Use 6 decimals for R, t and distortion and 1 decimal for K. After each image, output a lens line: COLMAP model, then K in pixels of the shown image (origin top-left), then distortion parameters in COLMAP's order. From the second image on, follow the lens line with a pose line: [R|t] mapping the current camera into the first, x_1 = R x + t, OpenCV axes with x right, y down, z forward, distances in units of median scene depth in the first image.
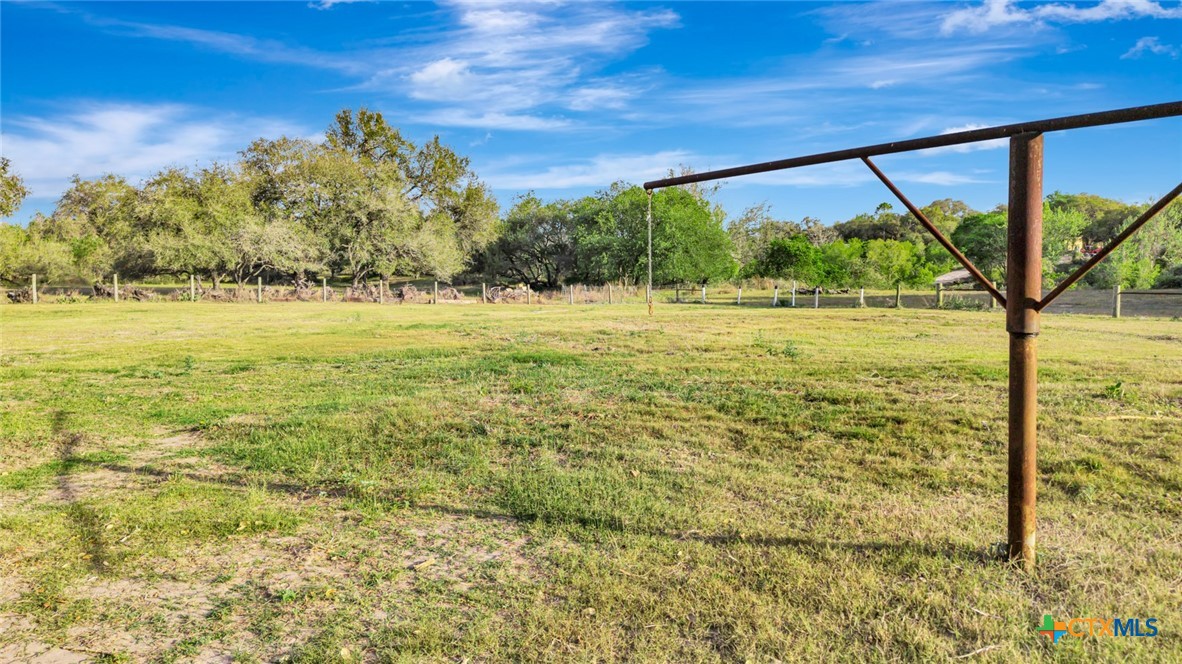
lens RADIAL K [[769.1, 0, 591.0], [0, 769.1, 332.0], [0, 0, 1]] dist [0.046225, -0.051692]
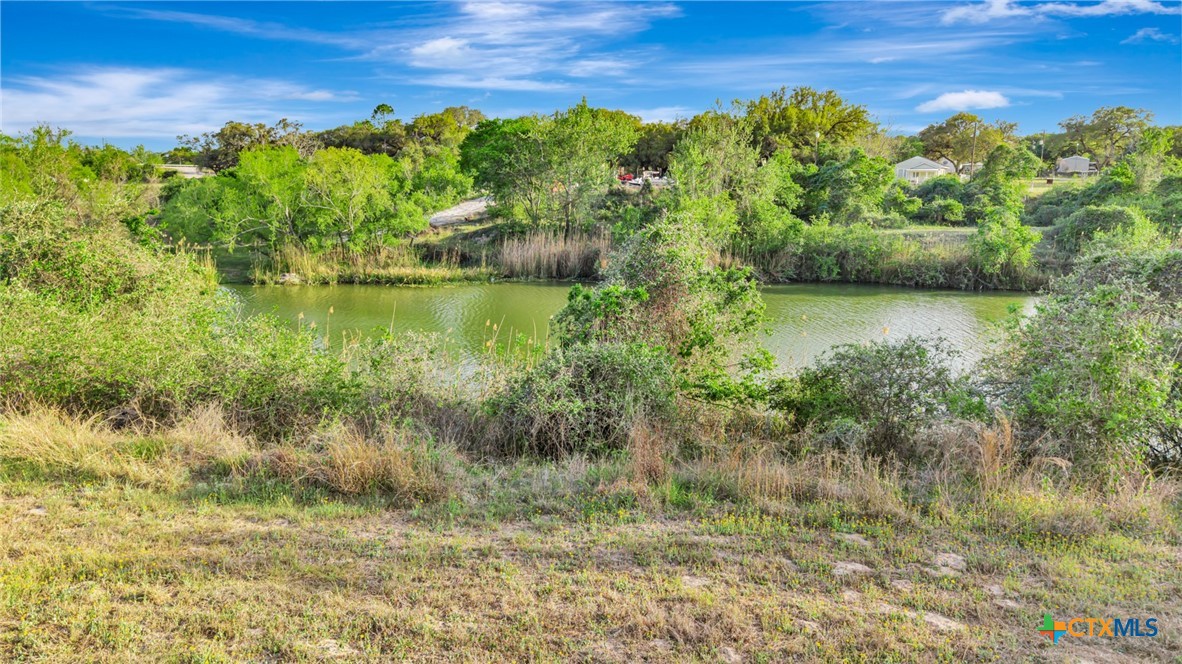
lens RADIAL K [[769.1, 0, 591.0], [0, 769.1, 332.0], [0, 0, 1]] dist [0.046225, -0.051692]
pose [[0.842136, -0.081933, 0.533005, 0.200264], [0.027462, 0.993624, 0.109348, -0.038872], [-0.538566, -0.077449, 0.839016, 0.382149]]
